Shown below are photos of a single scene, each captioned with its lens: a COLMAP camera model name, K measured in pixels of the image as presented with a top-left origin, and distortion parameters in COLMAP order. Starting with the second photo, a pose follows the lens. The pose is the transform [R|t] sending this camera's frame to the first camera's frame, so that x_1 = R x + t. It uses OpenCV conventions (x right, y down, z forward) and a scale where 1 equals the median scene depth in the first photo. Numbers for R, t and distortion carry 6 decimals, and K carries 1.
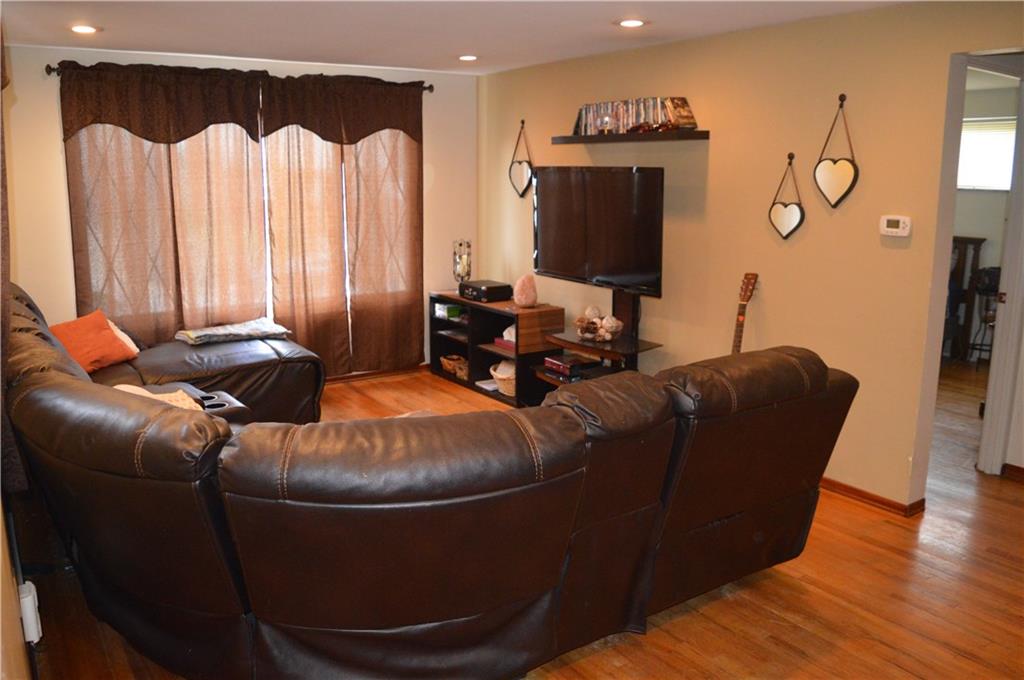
lens RADIAL K [[857.7, 0, 509.1], [0, 857.7, 336.0], [0, 0, 1]] dist [-0.034919, -0.001996]
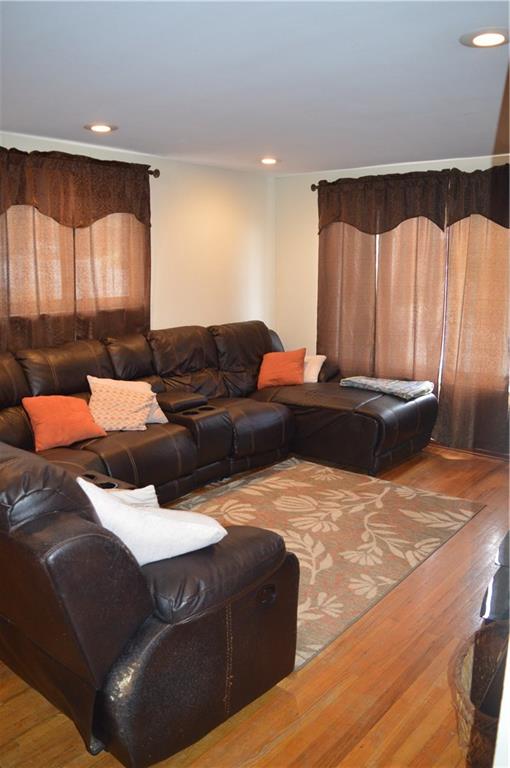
lens RADIAL K [[643.3, 0, 252.6], [0, 643.3, 385.6], [0, 0, 1]] dist [-0.034919, -0.001996]
pose [[0.272522, 0.177637, -0.945609, 0.549115], [-0.196774, 0.972326, 0.125946, -0.090694], [0.941813, 0.151748, 0.299935, 0.585736]]
